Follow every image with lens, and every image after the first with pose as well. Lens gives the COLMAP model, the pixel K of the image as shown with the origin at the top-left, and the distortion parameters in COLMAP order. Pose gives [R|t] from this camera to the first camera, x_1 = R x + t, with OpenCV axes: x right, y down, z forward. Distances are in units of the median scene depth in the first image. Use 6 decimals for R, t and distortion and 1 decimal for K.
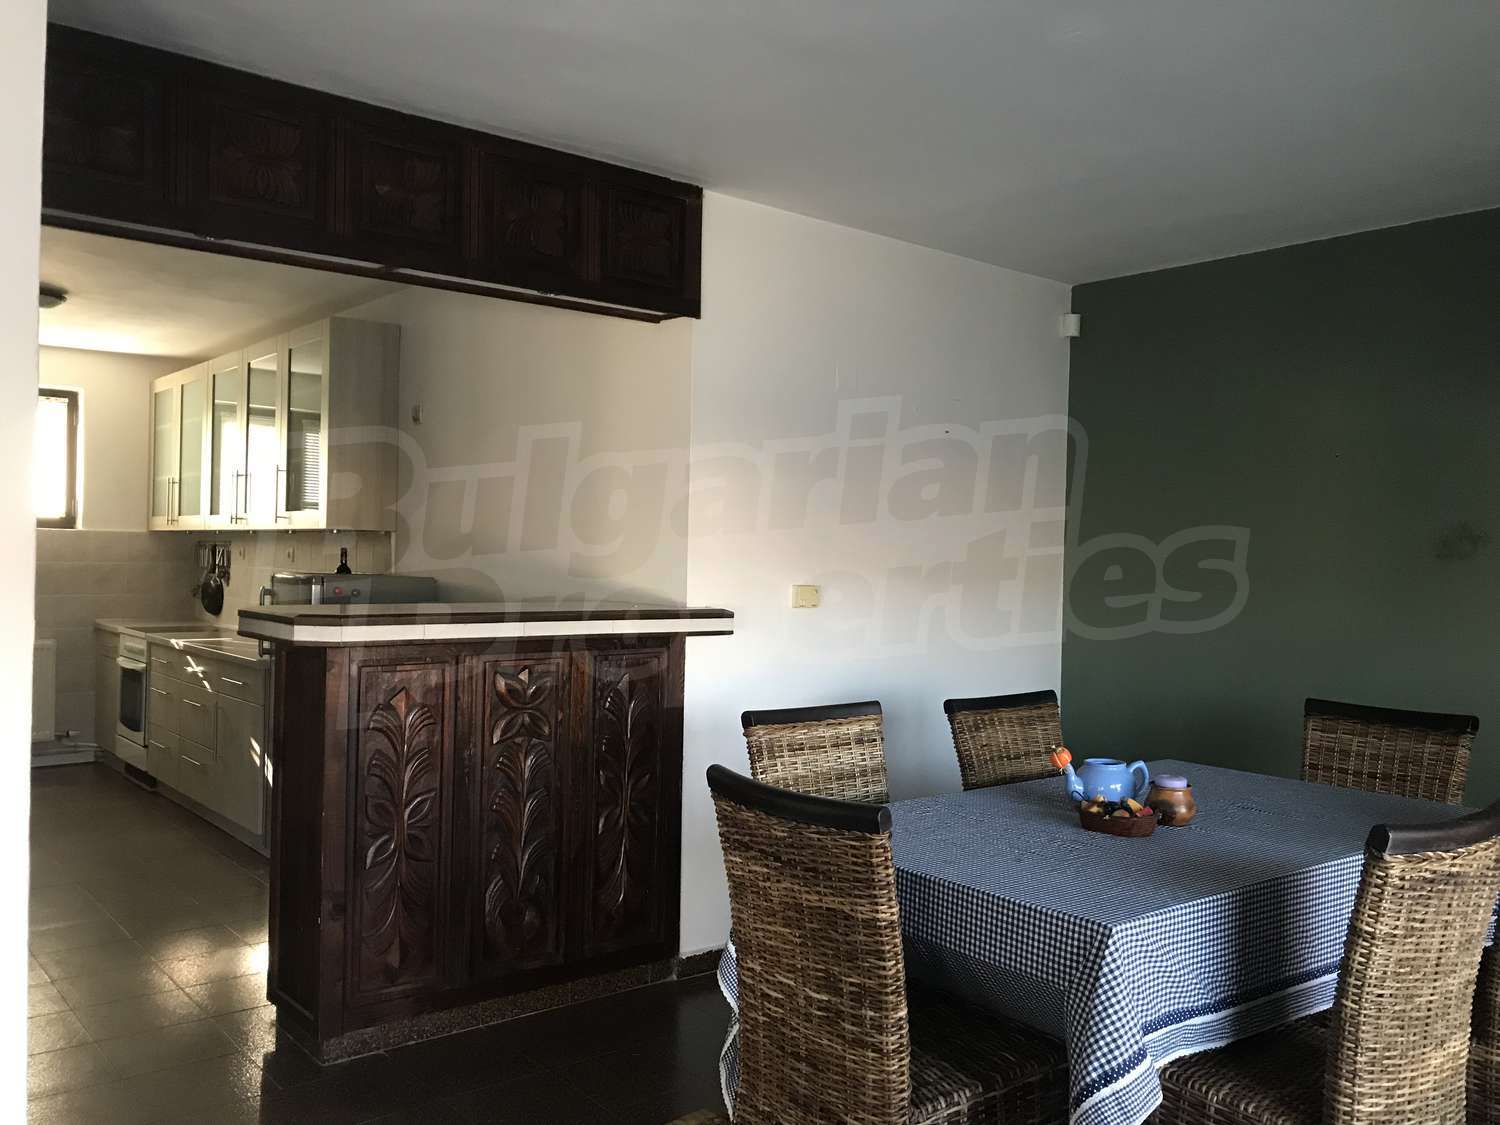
lens RADIAL K [[1245.6, 0, 753.8], [0, 1245.6, 557.6], [0, 0, 1]] dist [0.025982, -0.031778]
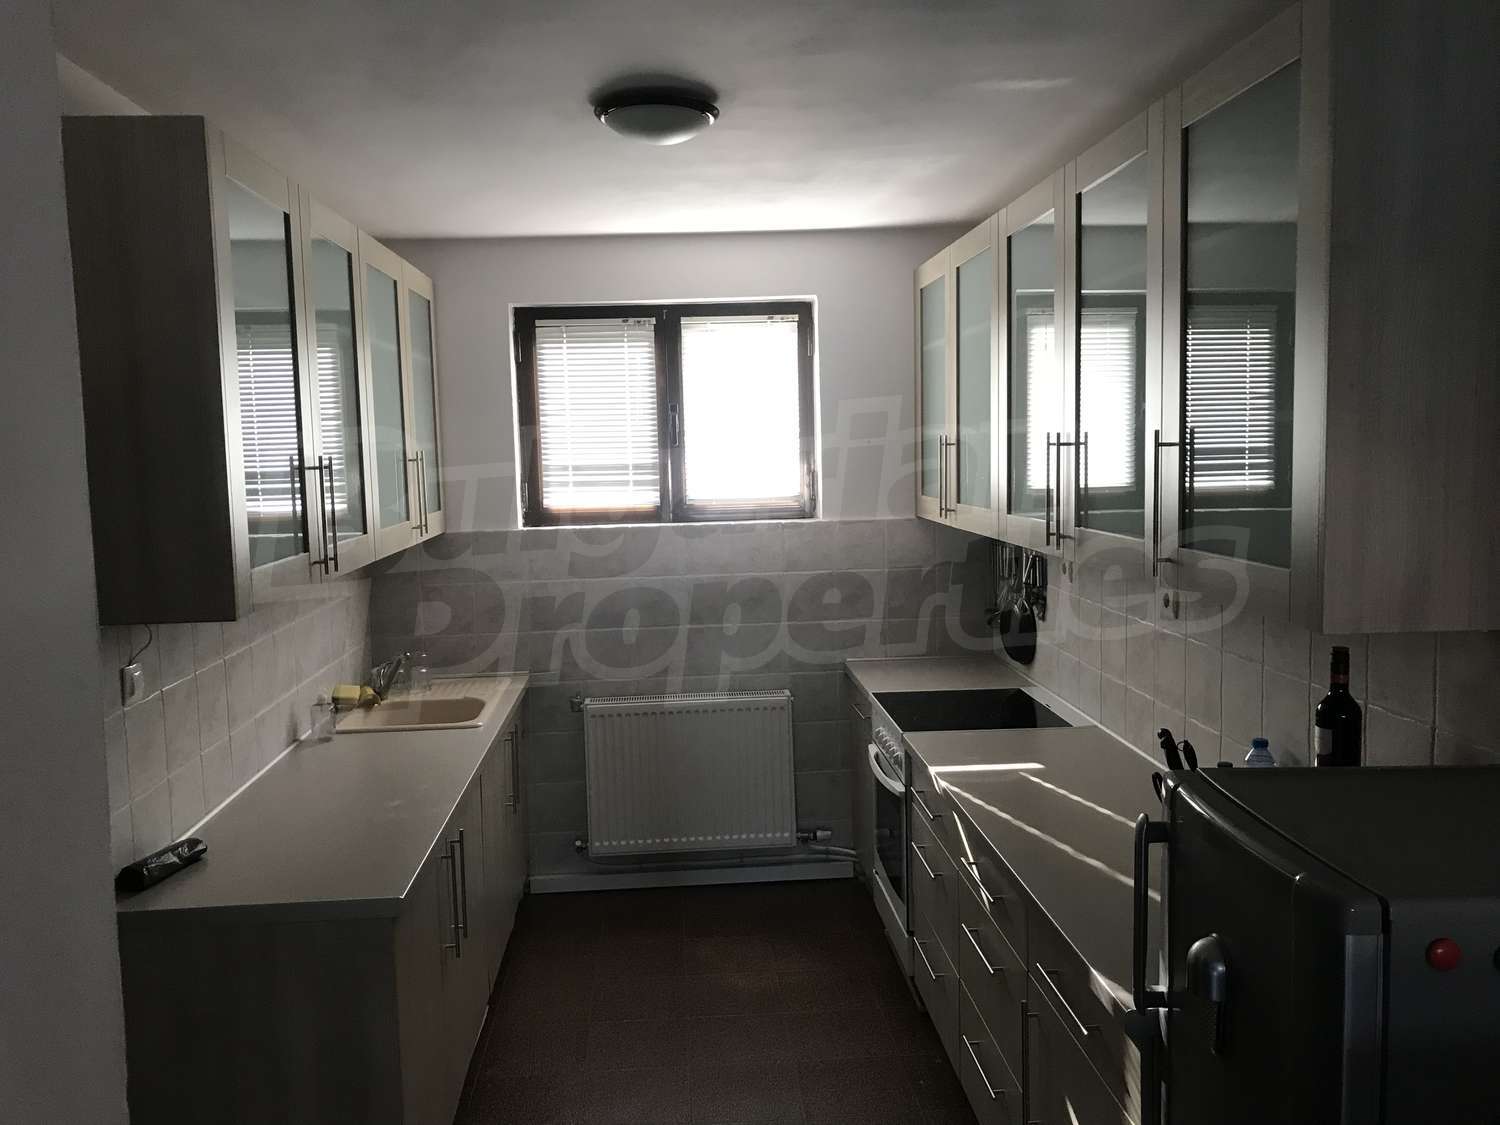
lens RADIAL K [[1245.6, 0, 734.9], [0, 1245.6, 560.8], [0, 0, 1]] dist [0.025982, -0.031778]
pose [[0.803389, 0.013911, -0.595292, -0.197265], [0.042717, 0.995805, 0.080921, -0.055406], [0.593920, -0.090441, 0.799424, 0.469035]]
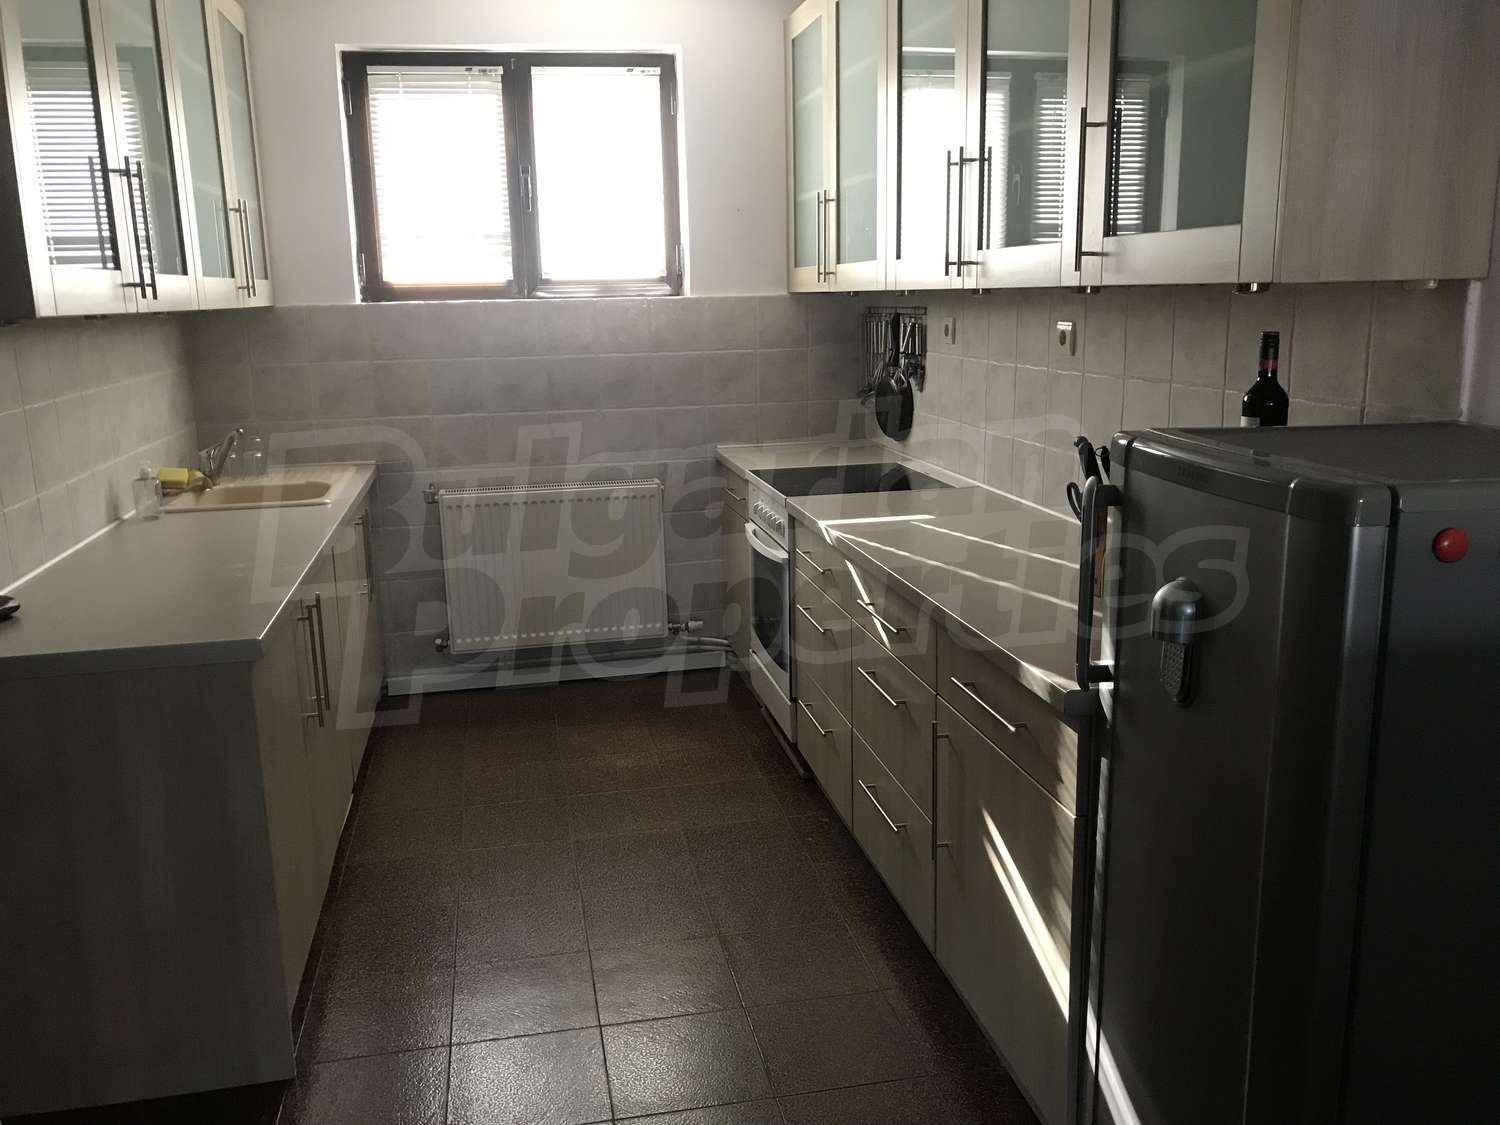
lens RADIAL K [[1245.6, 0, 738.0], [0, 1245.6, 561.0], [0, 0, 1]] dist [0.025982, -0.031778]
pose [[0.875377, 0.061430, -0.479522, -0.223898], [0.040917, 0.978920, 0.200101, -0.016877], [0.481706, -0.194785, 0.854411, 0.478731]]
